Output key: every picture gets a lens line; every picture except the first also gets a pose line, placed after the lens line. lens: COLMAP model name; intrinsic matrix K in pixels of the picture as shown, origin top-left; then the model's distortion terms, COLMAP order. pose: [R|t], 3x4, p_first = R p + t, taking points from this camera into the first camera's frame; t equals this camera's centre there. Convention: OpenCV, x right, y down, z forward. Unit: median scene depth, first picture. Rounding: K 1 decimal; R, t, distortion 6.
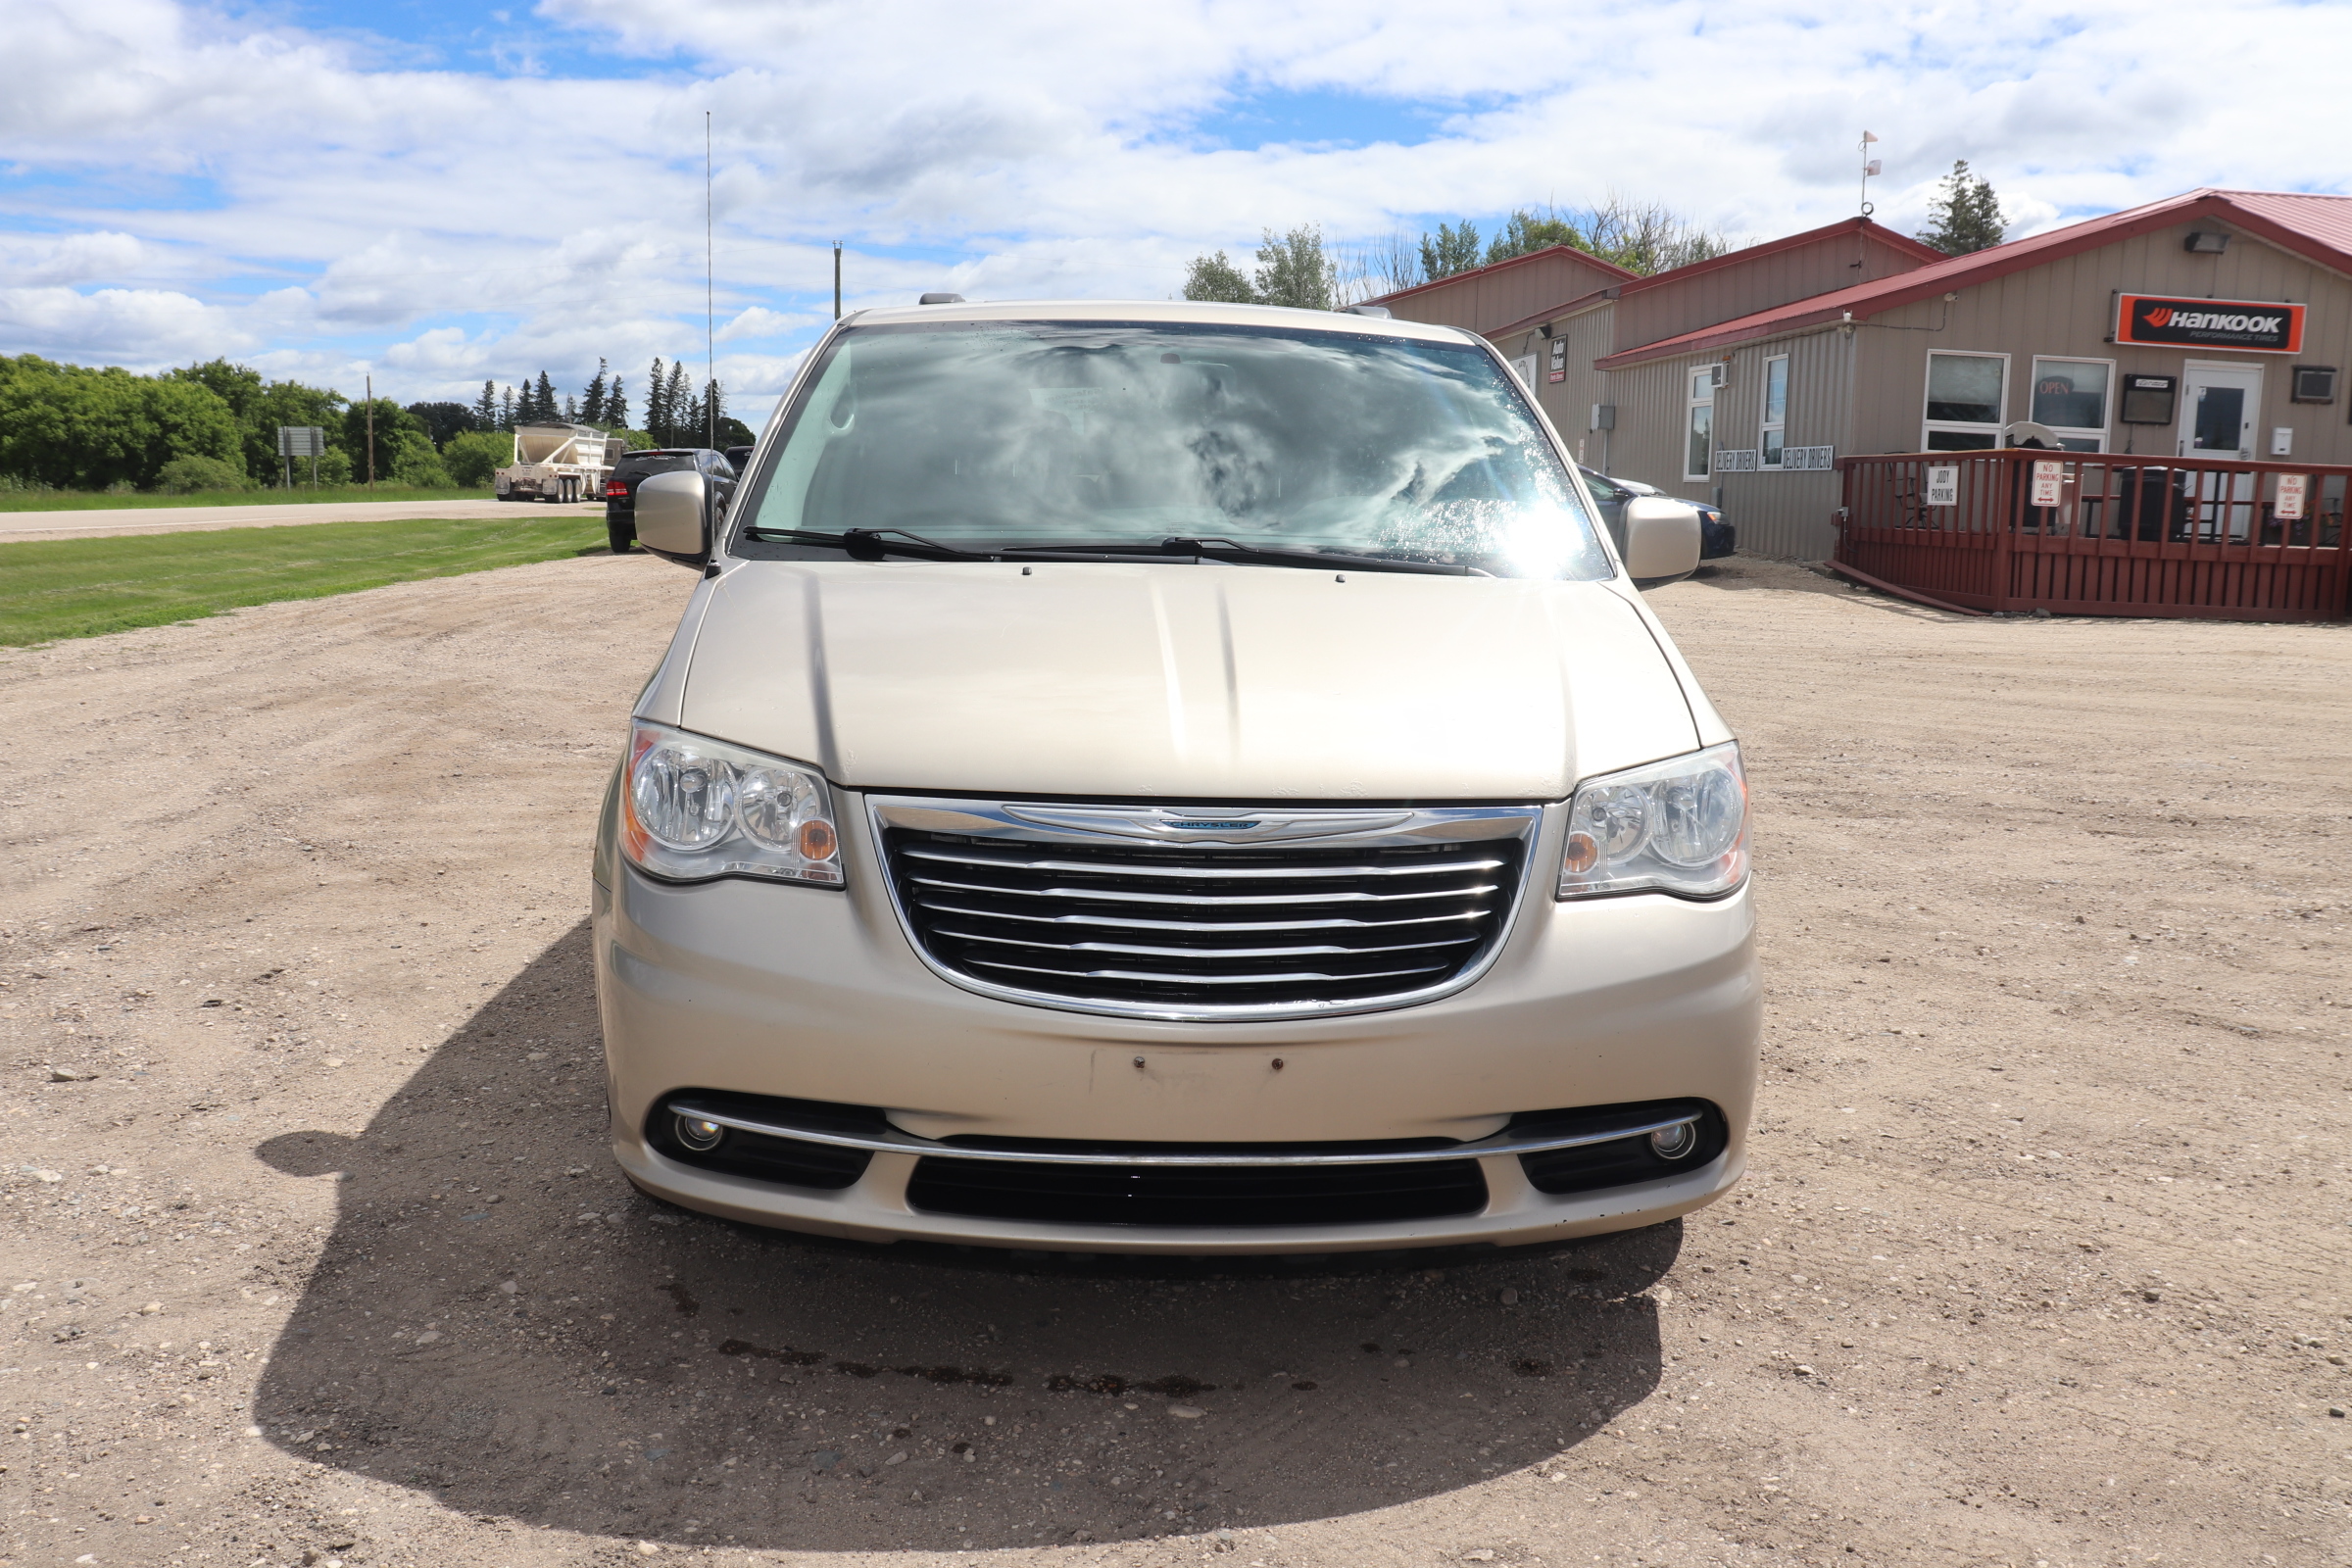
lens RADIAL K [[1922.9, 0, 1200.8], [0, 1922.9, 774.0], [0, 0, 1]] dist [-0.176008, 0.145696]
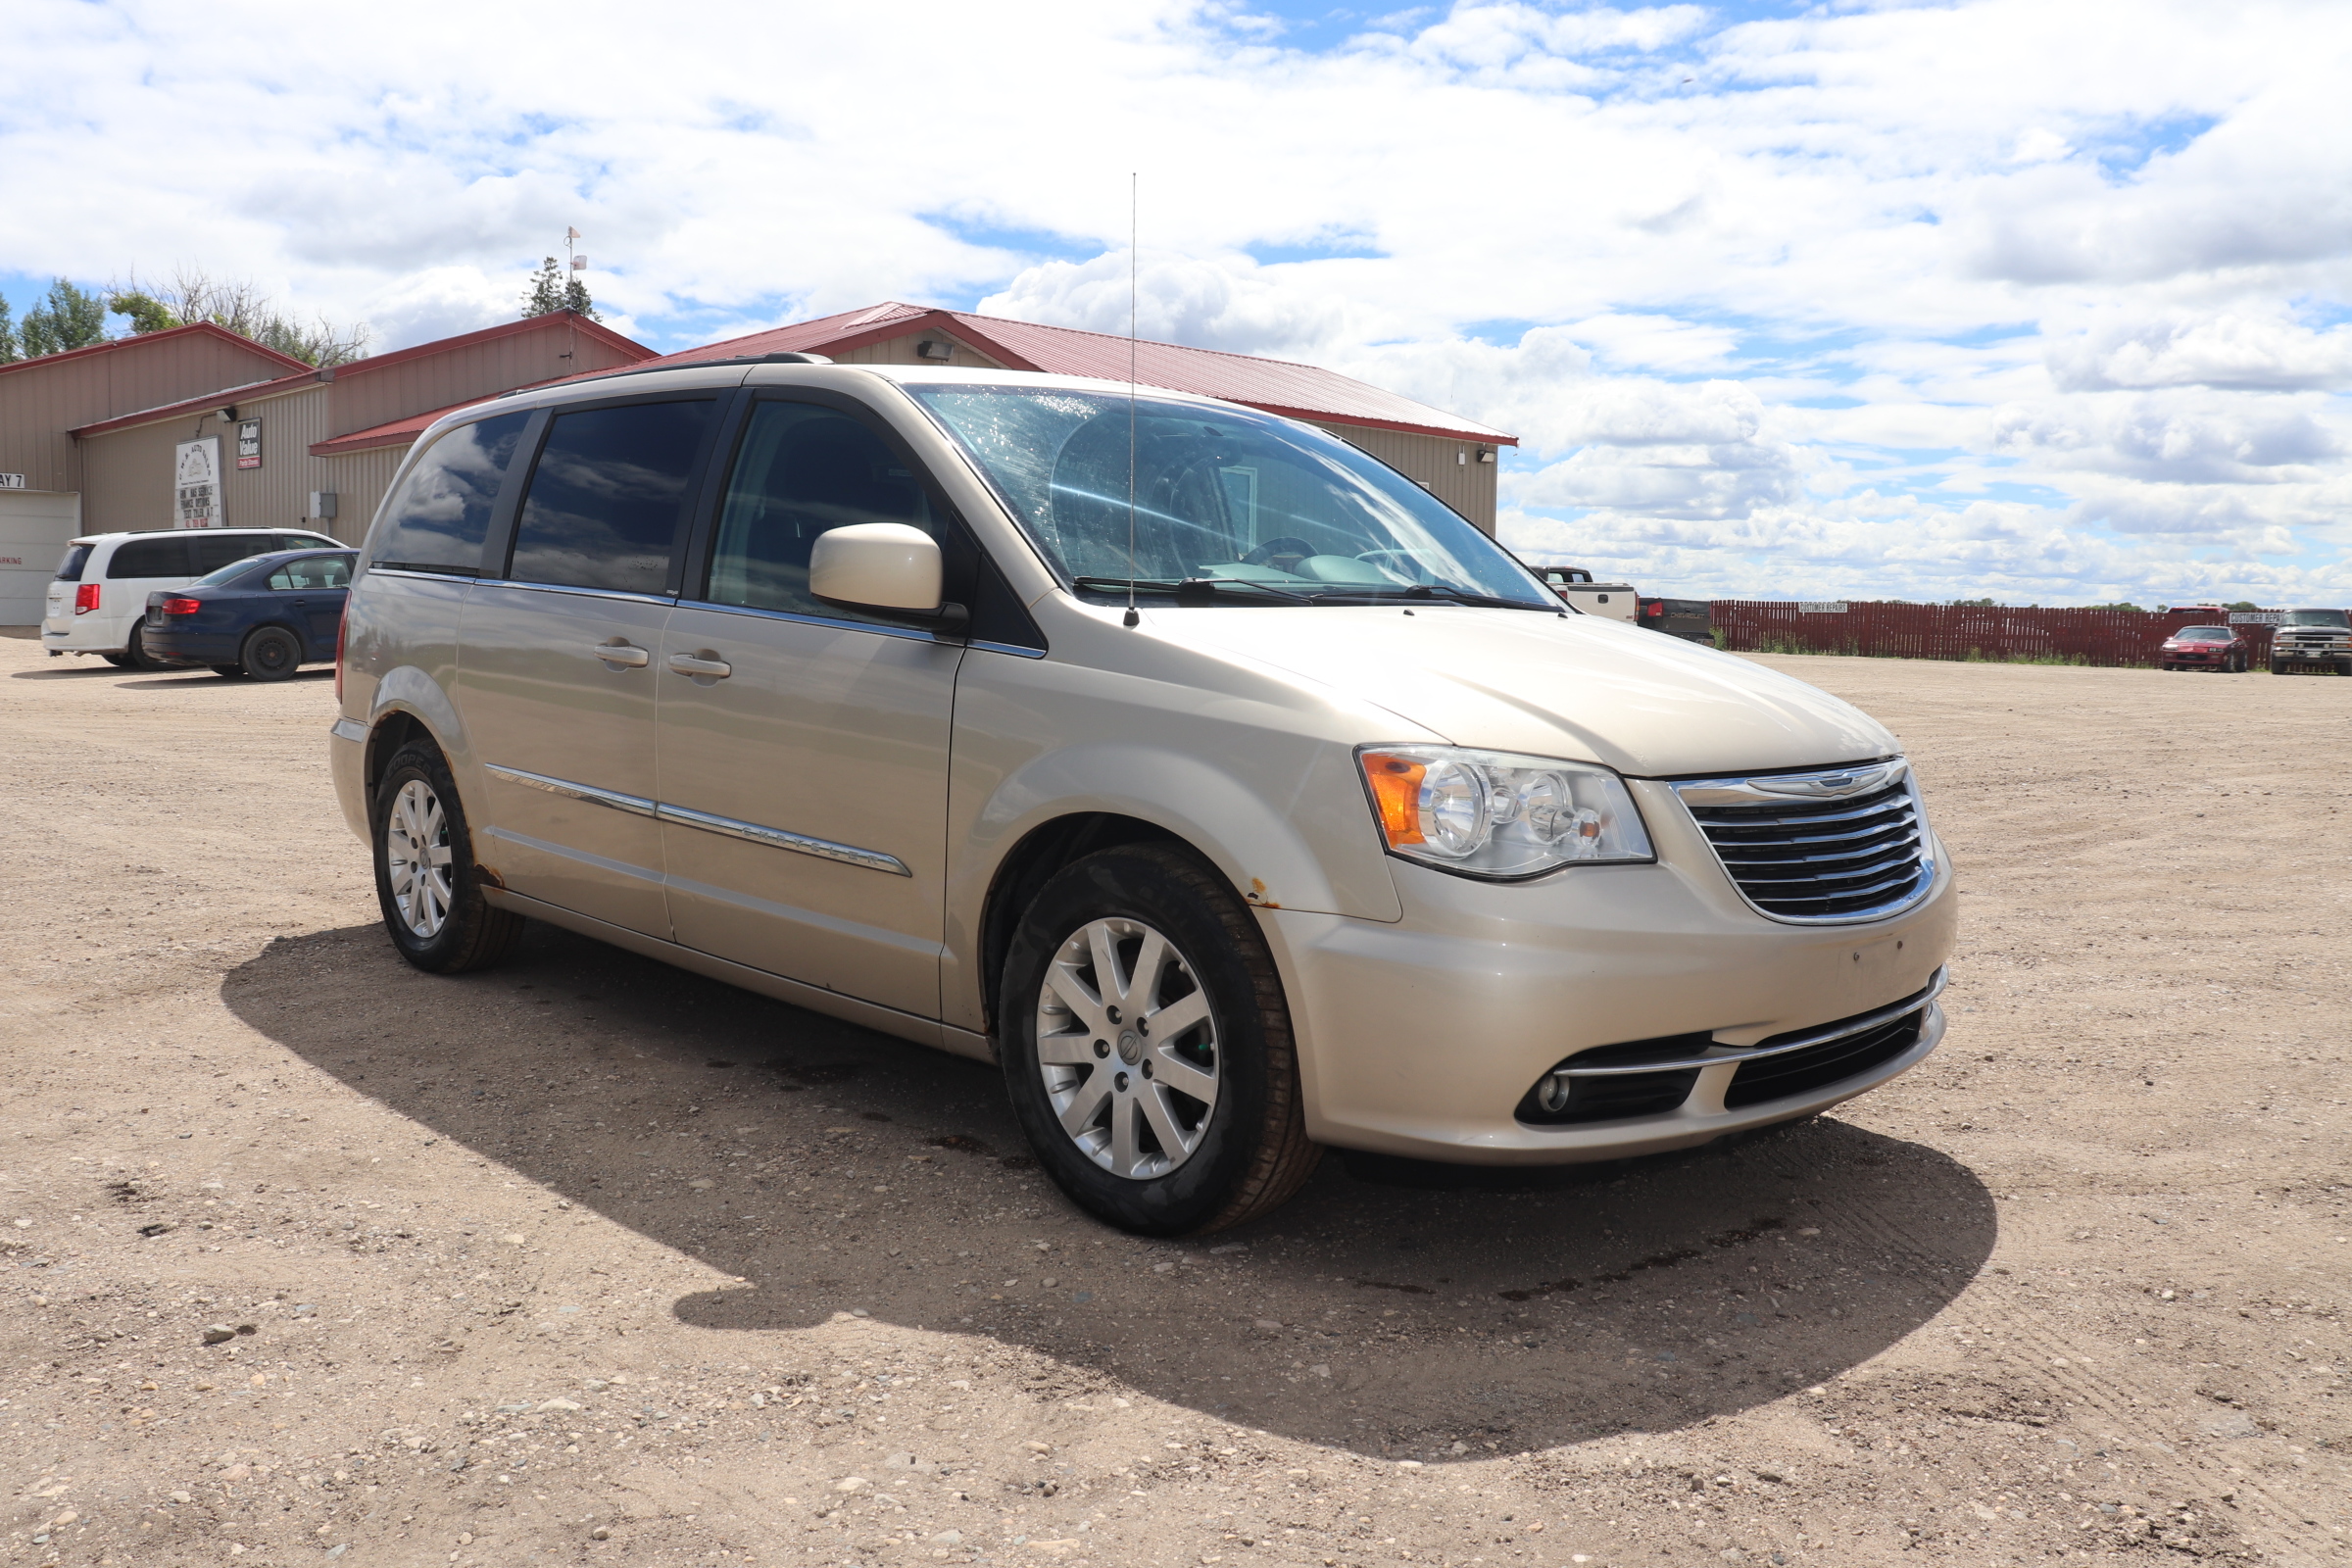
lens RADIAL K [[1922.9, 0, 1189.0], [0, 1922.9, 772.7], [0, 0, 1]] dist [-0.176008, 0.145696]
pose [[0.746359, -0.069568, 0.661898, -1.117925], [0.101107, 0.994831, -0.009448, -0.013449], [-0.657819, 0.073974, 0.749534, 0.260884]]
